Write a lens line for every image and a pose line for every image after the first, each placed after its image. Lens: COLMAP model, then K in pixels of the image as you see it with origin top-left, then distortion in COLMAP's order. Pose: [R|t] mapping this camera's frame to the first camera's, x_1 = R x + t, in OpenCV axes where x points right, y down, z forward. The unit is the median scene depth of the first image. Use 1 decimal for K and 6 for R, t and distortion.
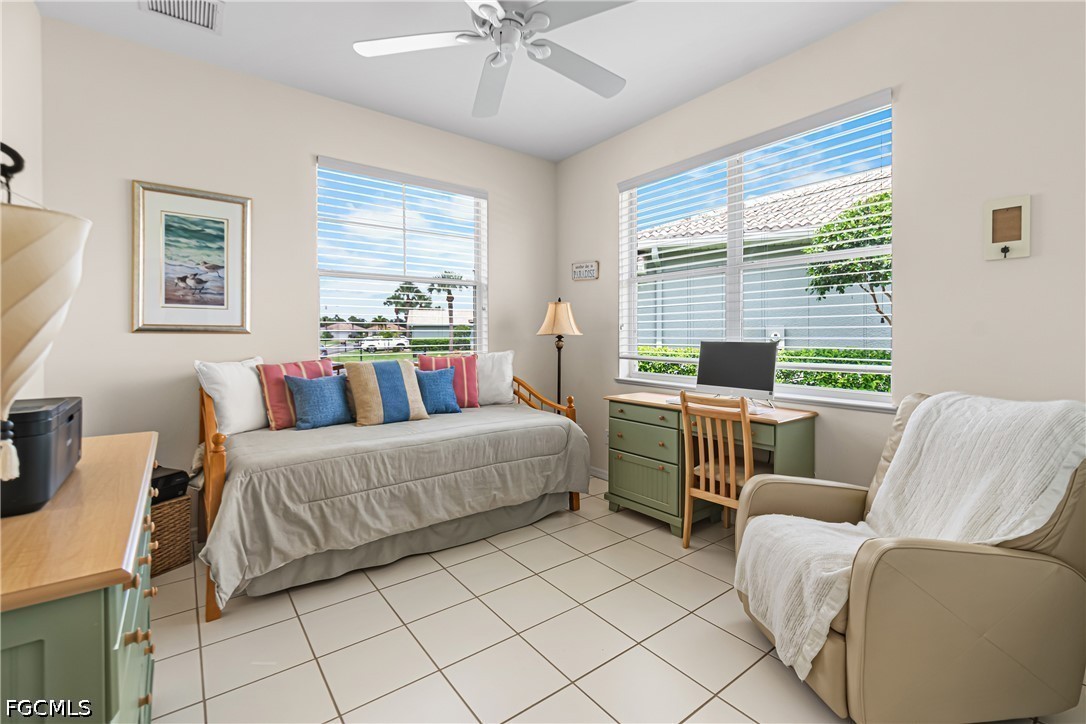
lens RADIAL K [[477.5, 0, 547.0], [0, 477.5, 341.3], [0, 0, 1]] dist [0.001113, -0.000414]
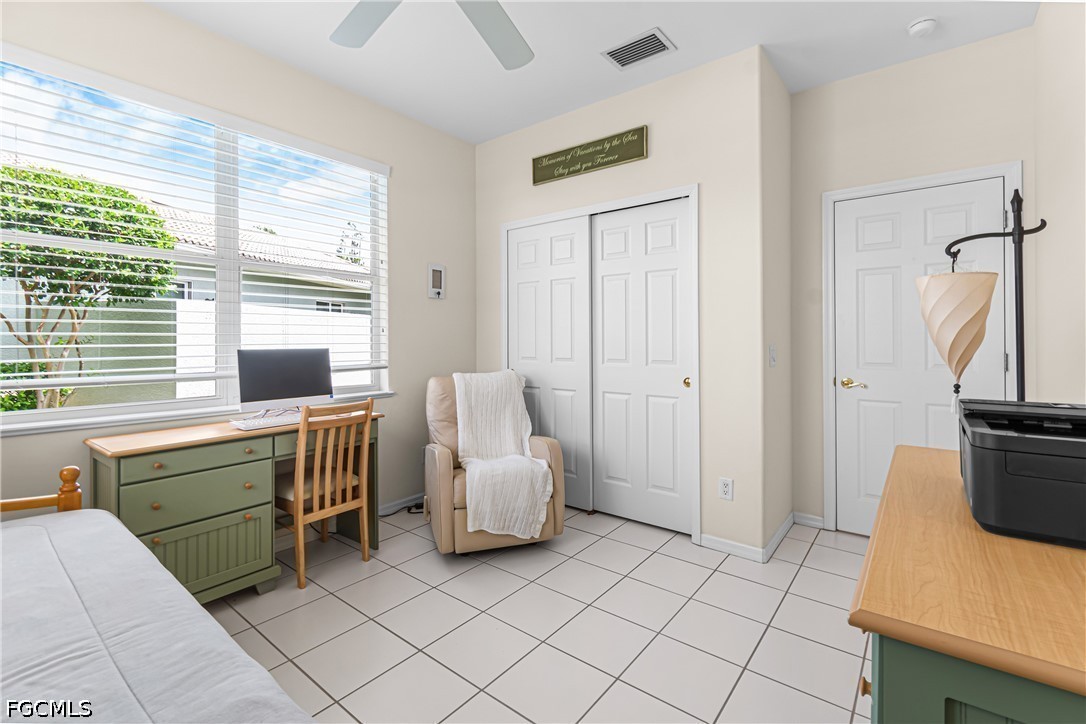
lens RADIAL K [[477.5, 0, 547.0], [0, 477.5, 341.3], [0, 0, 1]] dist [0.001113, -0.000414]
pose [[-0.247354, -0.002002, 0.968923, -0.667388], [0.018943, 0.999797, 0.006901, -0.011368], [-0.968740, 0.020061, -0.247266, 0.790590]]
